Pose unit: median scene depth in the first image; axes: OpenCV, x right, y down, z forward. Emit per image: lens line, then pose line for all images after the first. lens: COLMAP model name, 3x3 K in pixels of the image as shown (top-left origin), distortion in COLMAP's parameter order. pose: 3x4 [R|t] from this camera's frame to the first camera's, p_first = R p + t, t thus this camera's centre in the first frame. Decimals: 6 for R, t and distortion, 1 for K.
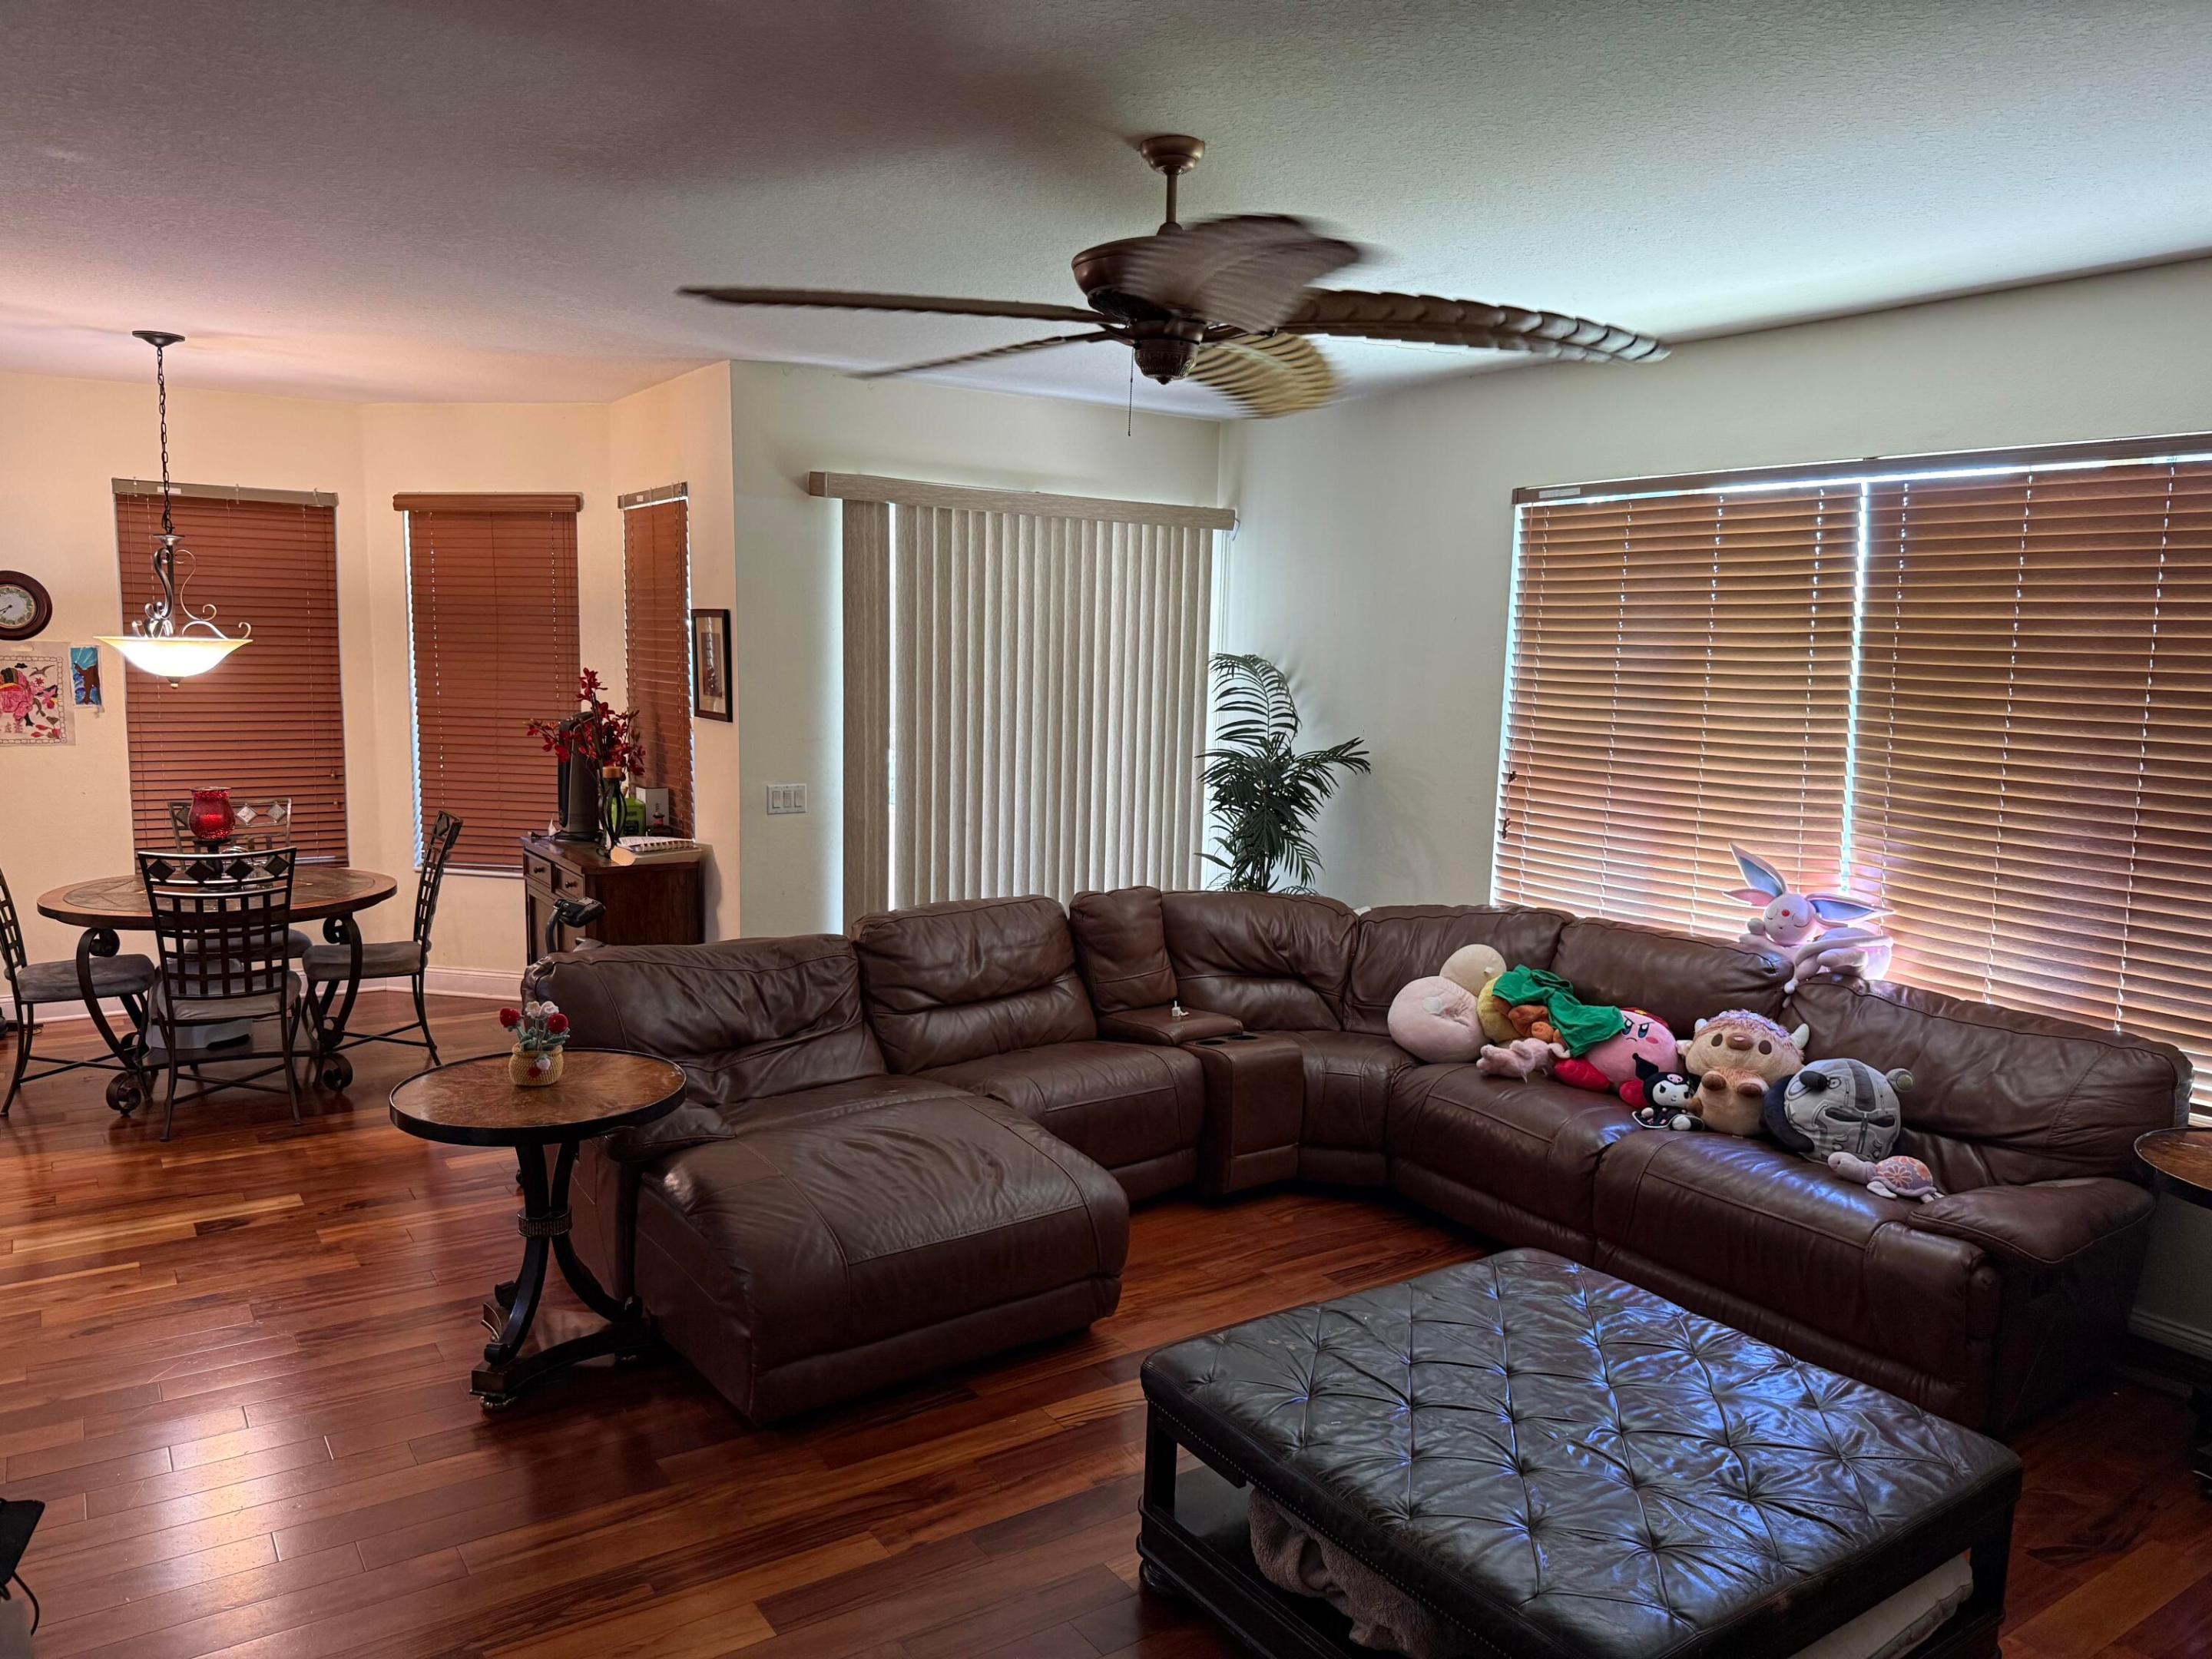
lens RADIAL K [[1554.0, 0, 1105.0], [0, 1554.0, 838.0], [0, 0, 1]] dist [0.049202, -0.086245]
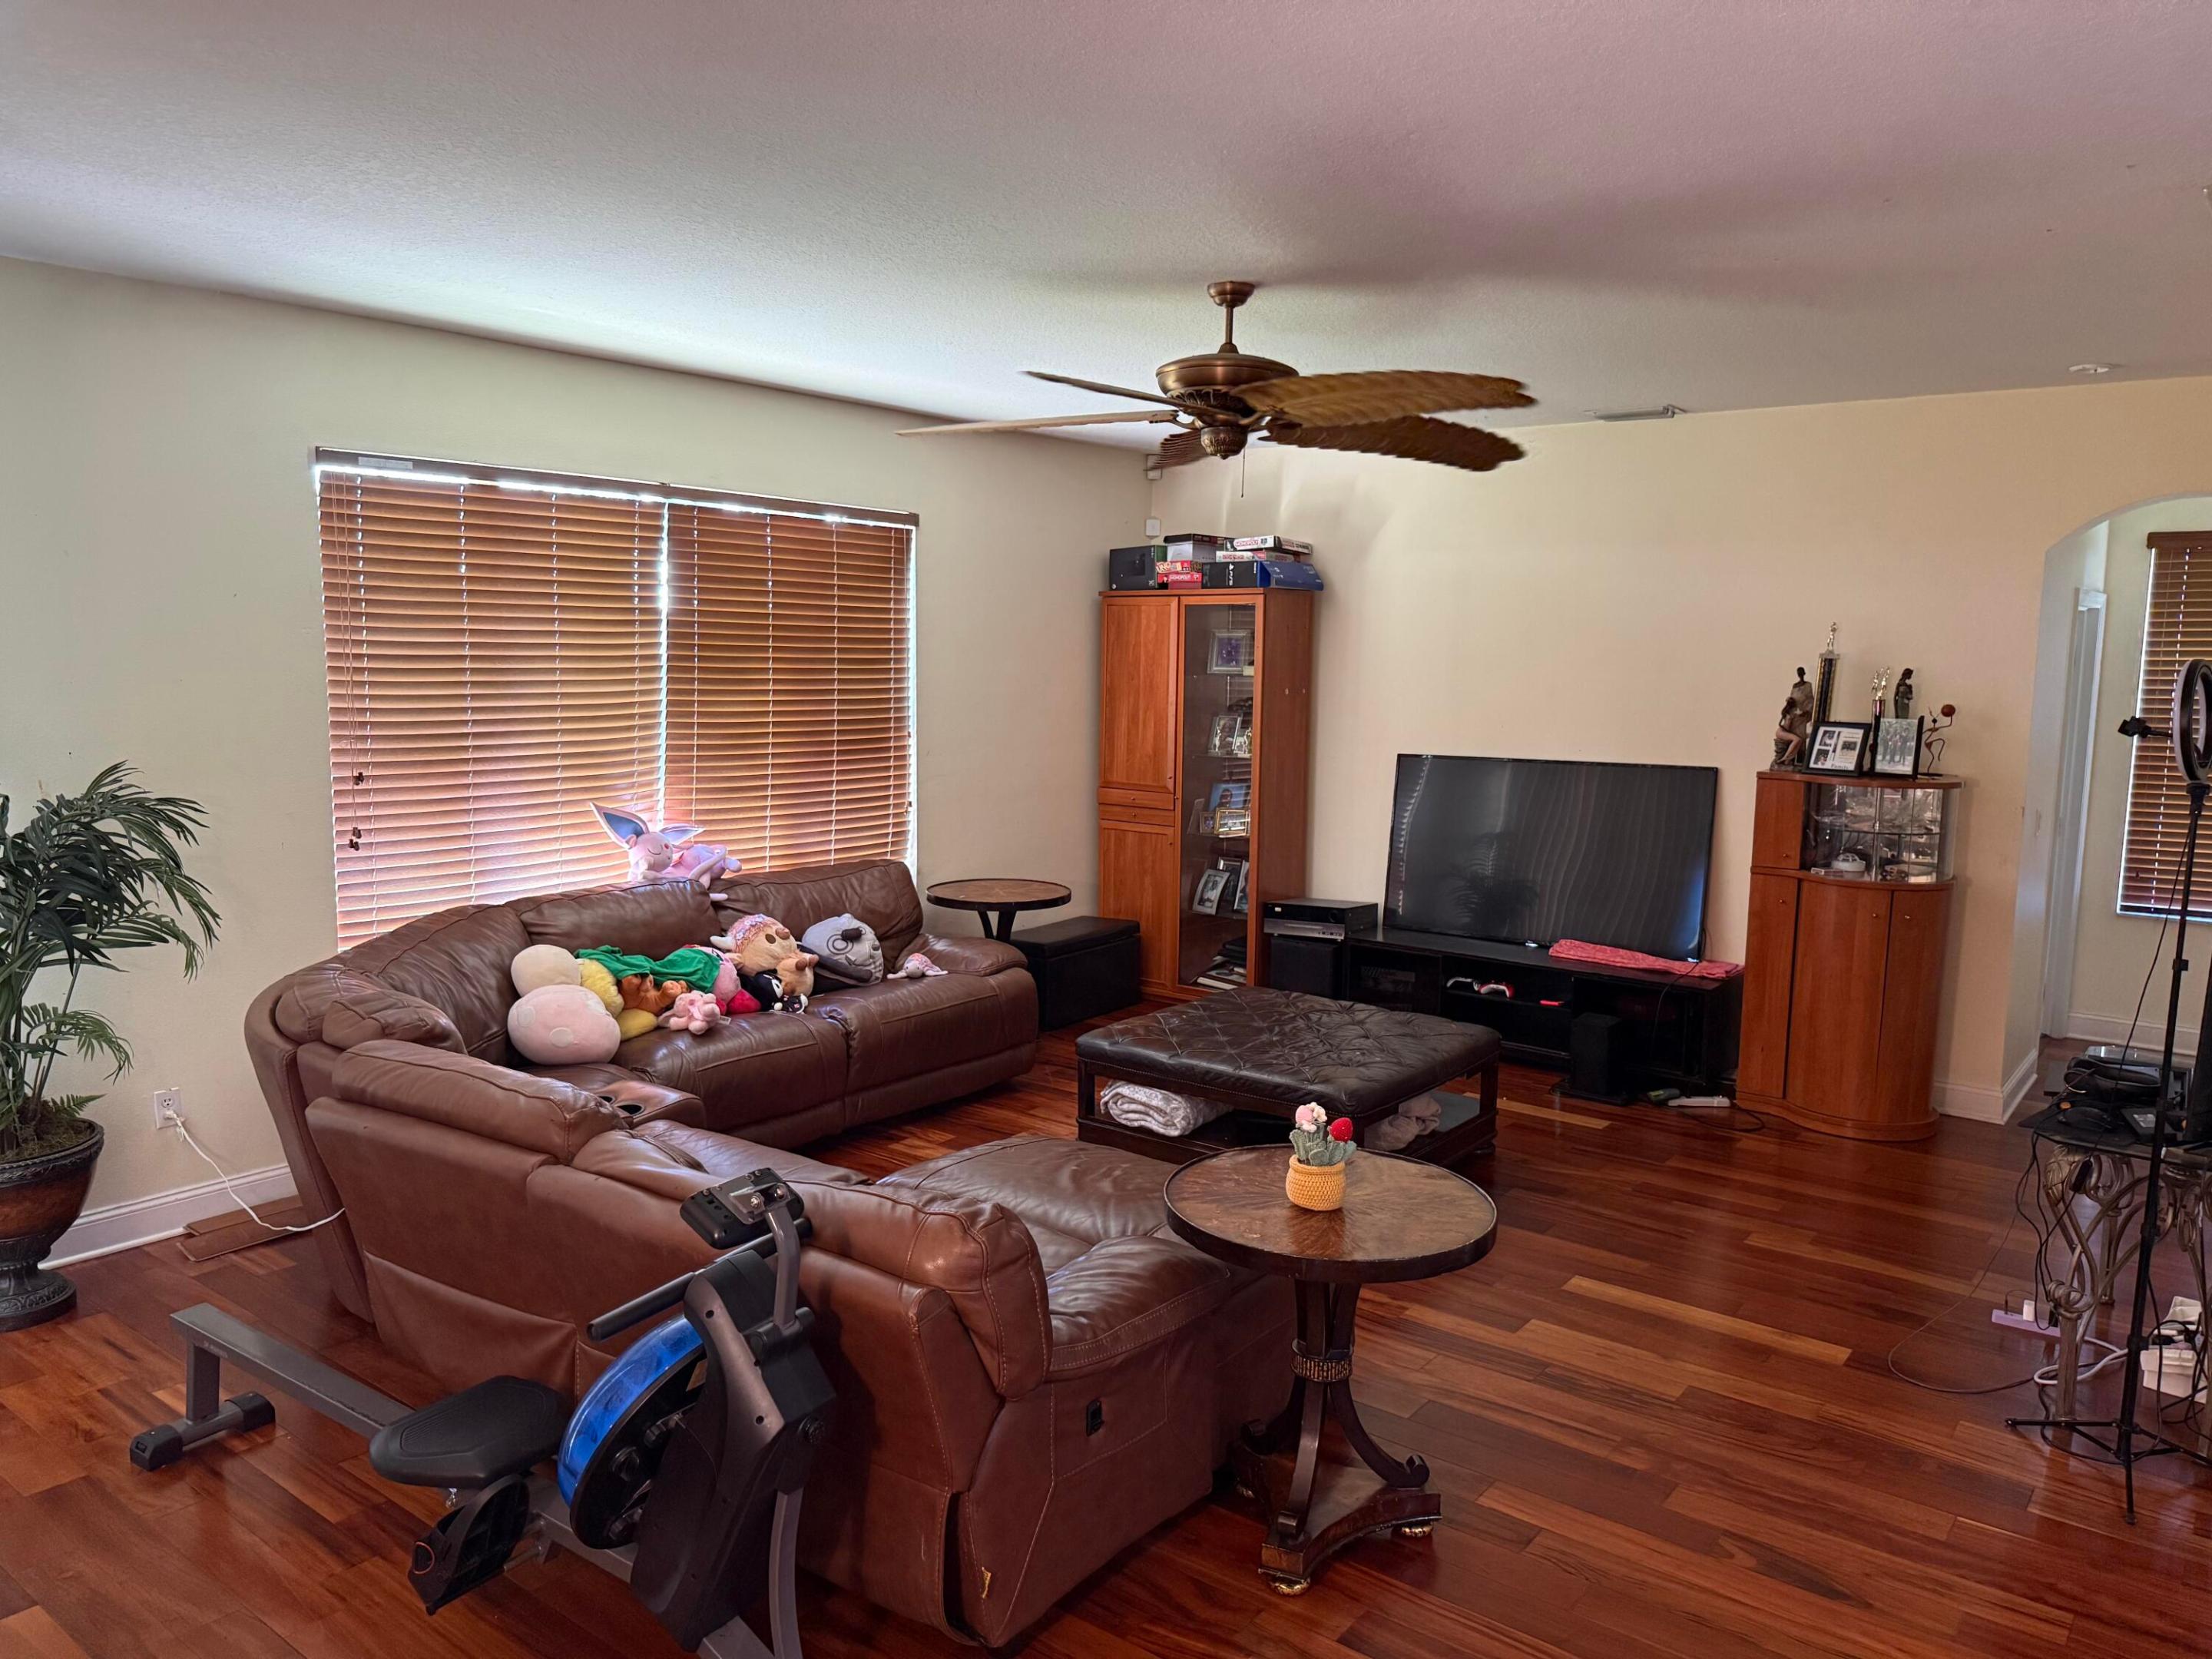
lens RADIAL K [[1554.0, 0, 1105.0], [0, 1554.0, 838.0], [0, 0, 1]] dist [0.049202, -0.086245]
pose [[-0.307940, -0.144447, 0.940376, -0.858210], [0.096546, 0.978561, 0.181928, -0.154476], [-0.946494, 0.146812, -0.287392, 1.053258]]
